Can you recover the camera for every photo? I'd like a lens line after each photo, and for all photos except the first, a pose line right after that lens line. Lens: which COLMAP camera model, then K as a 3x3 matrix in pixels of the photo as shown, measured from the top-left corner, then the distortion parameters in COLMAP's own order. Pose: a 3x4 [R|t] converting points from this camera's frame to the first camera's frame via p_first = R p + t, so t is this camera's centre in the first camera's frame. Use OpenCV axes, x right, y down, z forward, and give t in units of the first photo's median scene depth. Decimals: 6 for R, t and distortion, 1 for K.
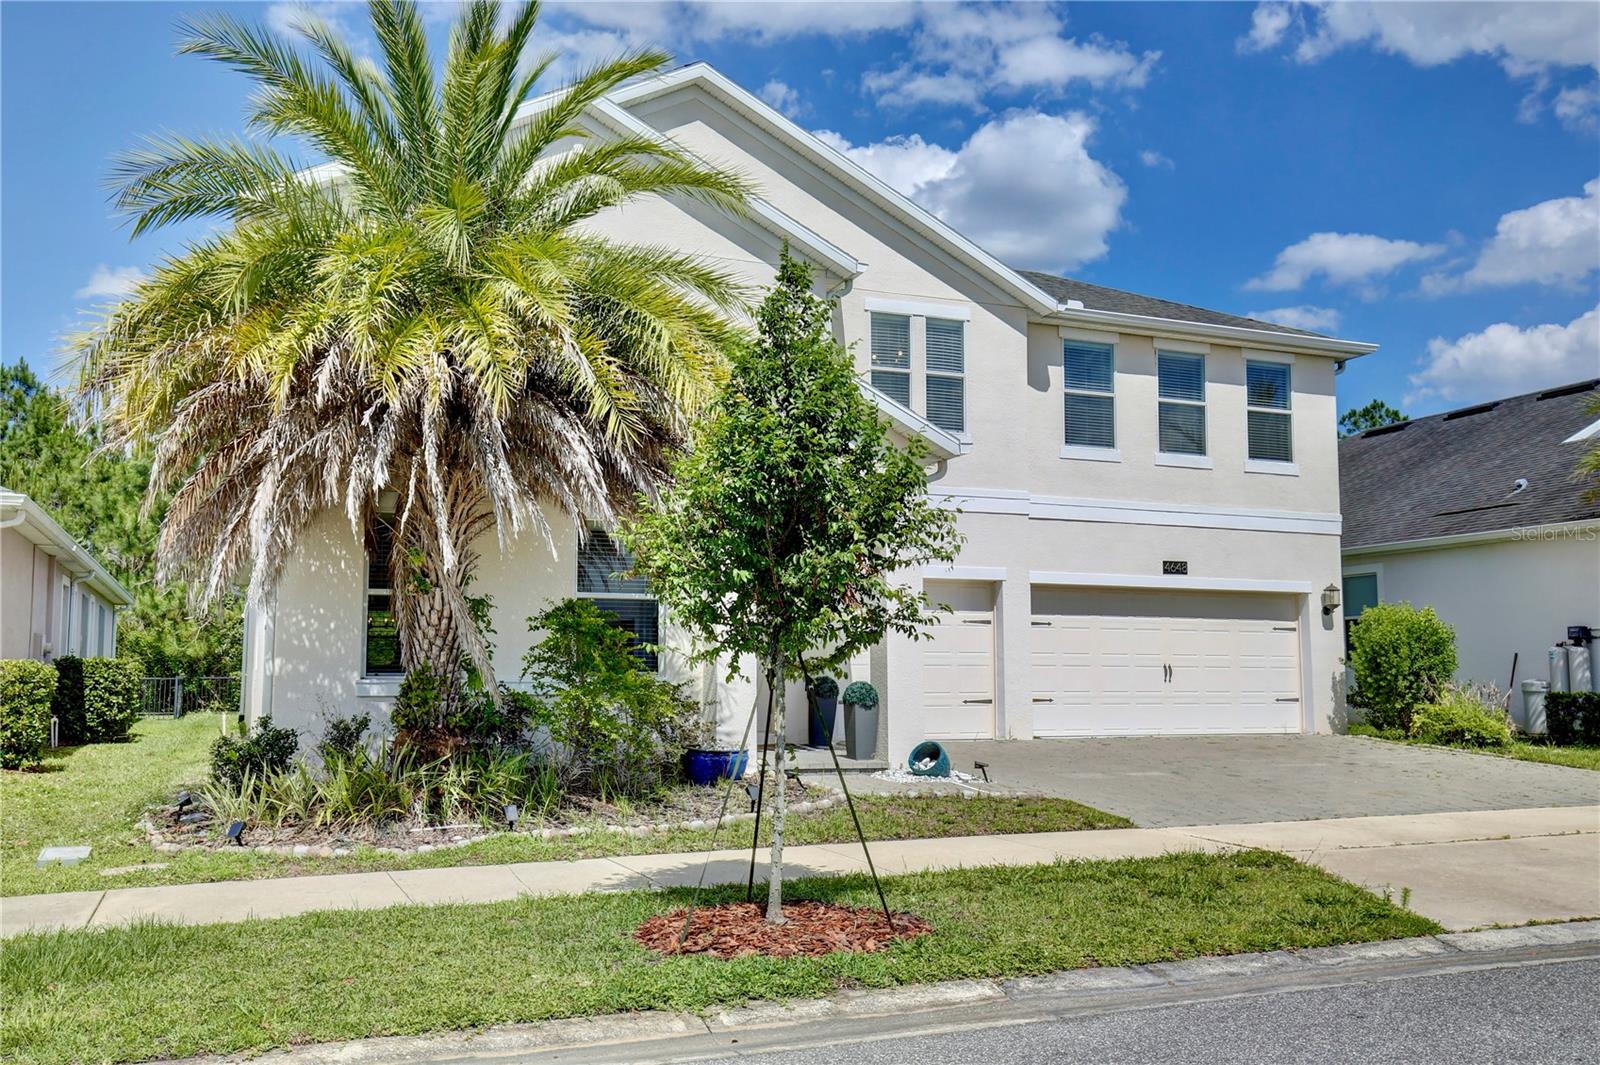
lens RADIAL K [[1362.7, 0, 801.4], [0, 1362.7, 557.4], [0, 0, 1]] dist [0.003361, 0.001371]
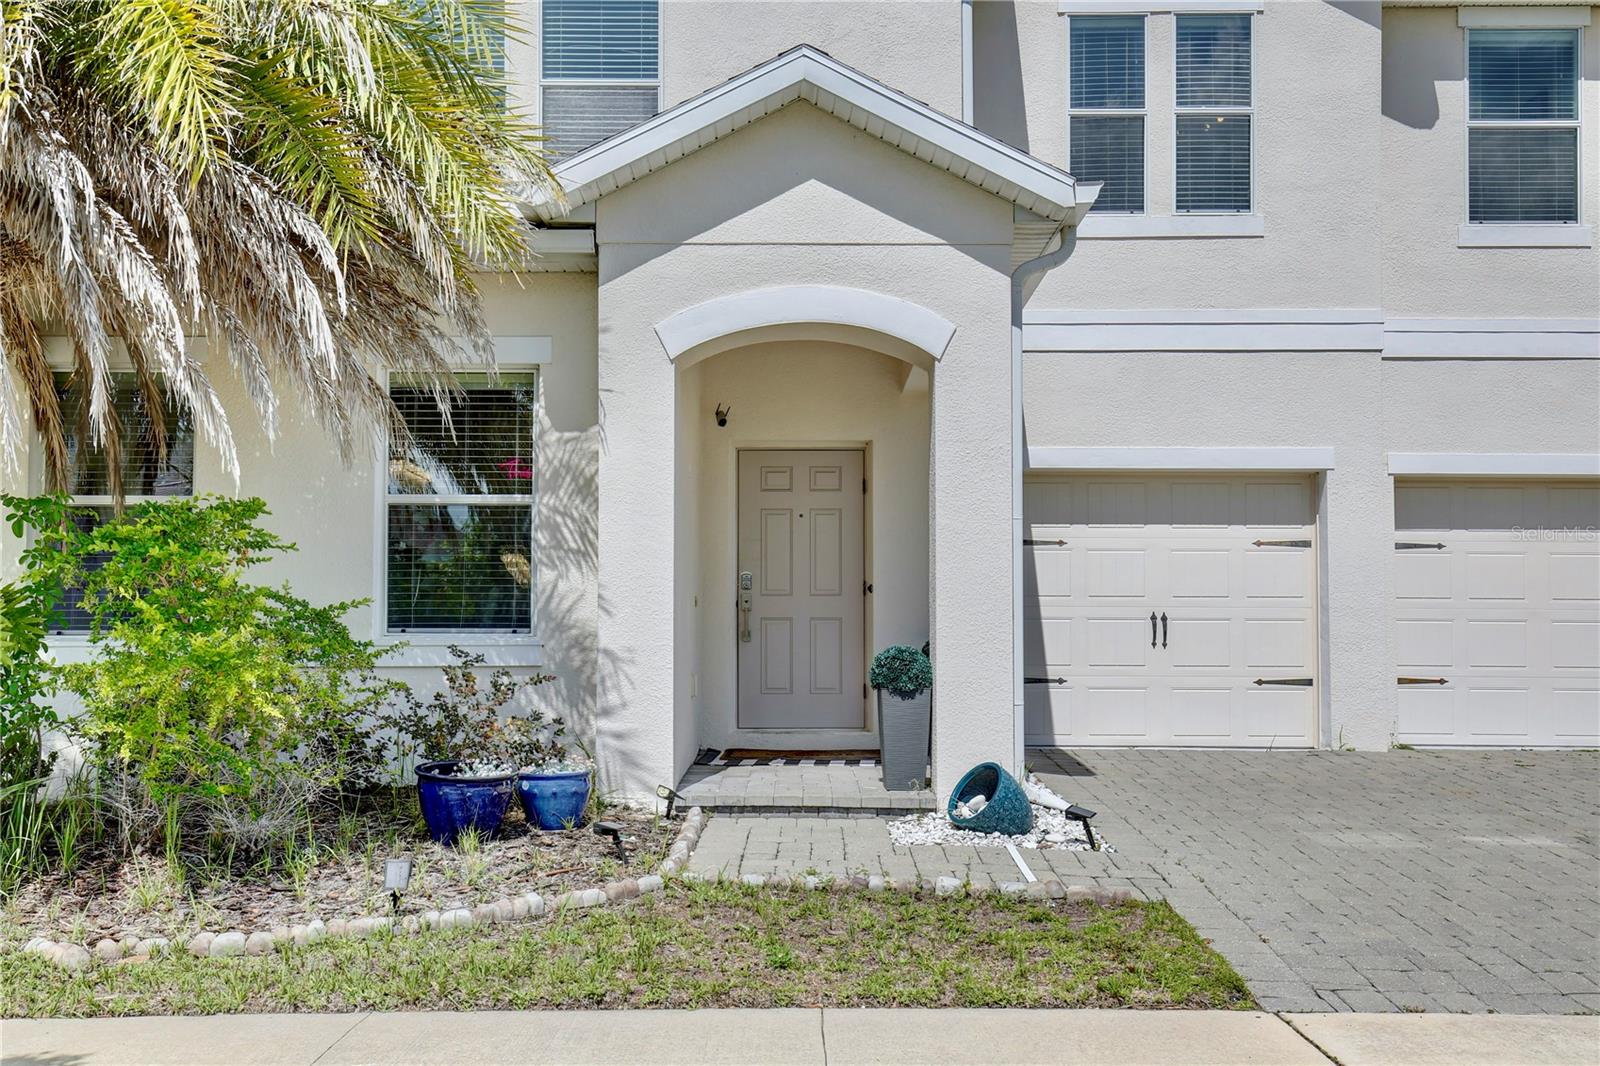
lens RADIAL K [[1527.4, 0, 772.7], [0, 1527.4, 584.5], [0, 0, 1]] dist [0.016411, 0.003259]
pose [[0.923539, -0.009950, -0.383375, 0.169090], [0.029681, 0.998519, 0.045585, 0.027411], [0.382354, -0.053478, 0.922467, 0.308006]]
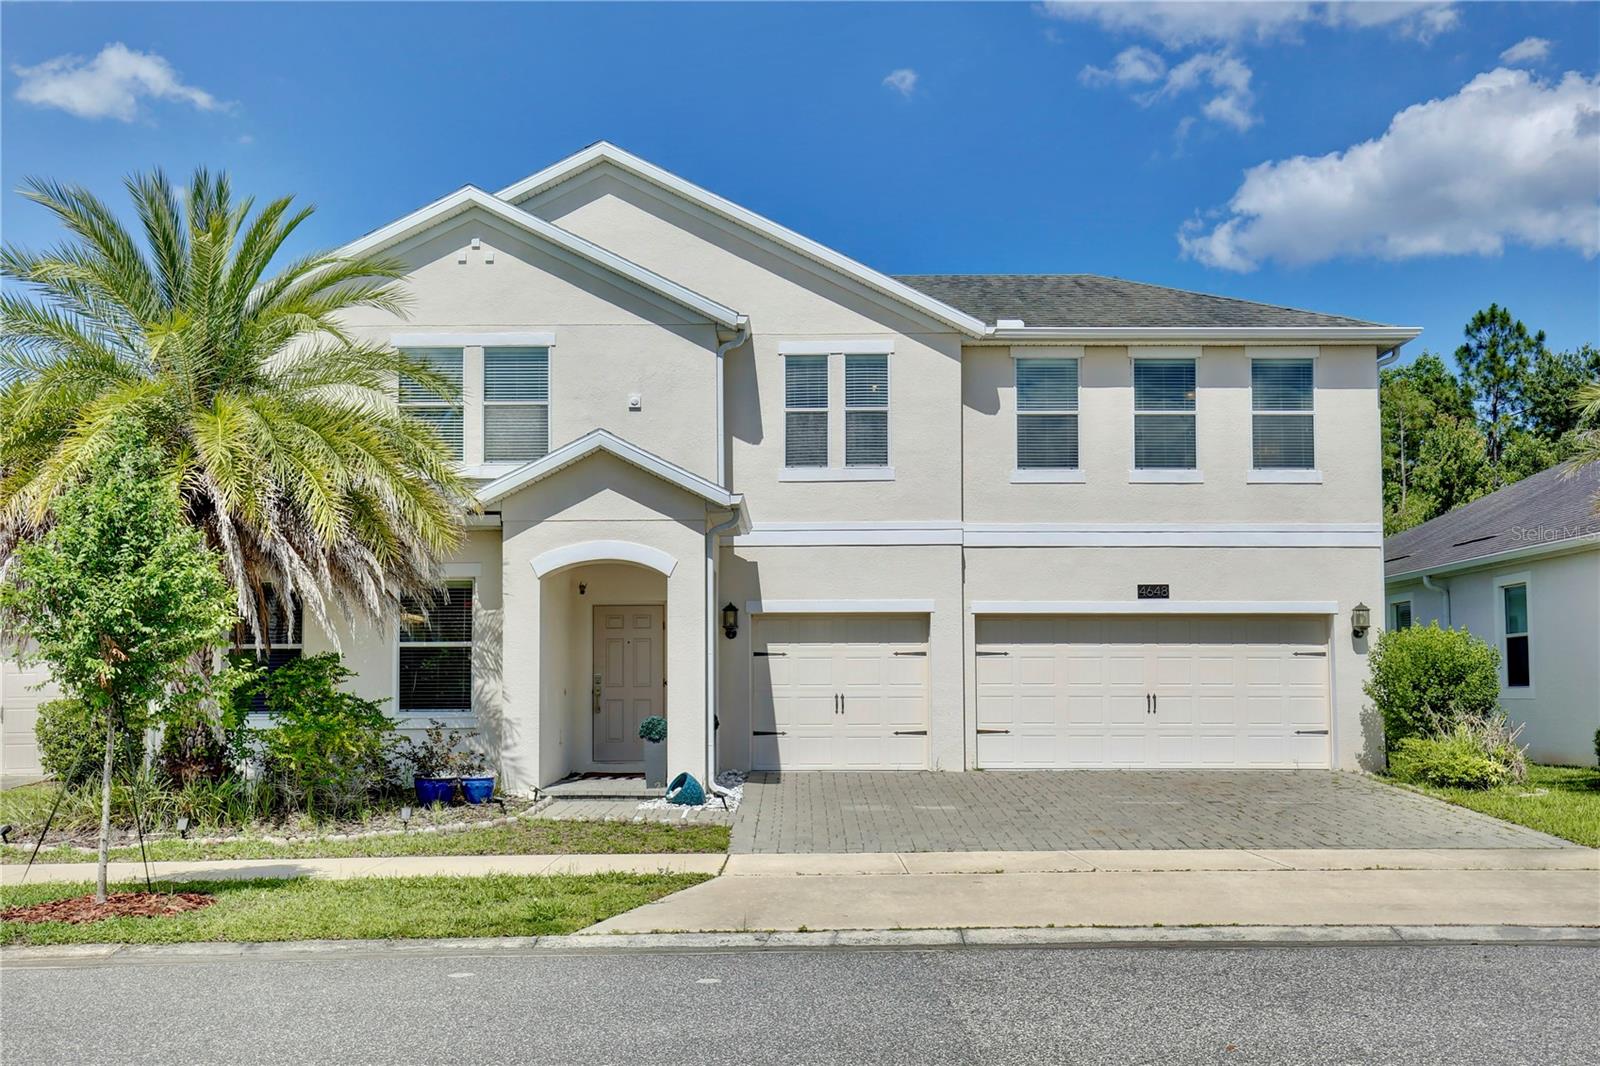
lens RADIAL K [[1584.2, 0, 798.4], [0, 1584.2, 609.2], [0, 0, 1]] dist [0.002298, 0.001437]
pose [[0.926711, -0.022363, -0.375110, 0.468048], [0.036068, 0.998912, 0.029553, -0.021876], [0.374041, -0.040916, 0.926509, -0.104949]]
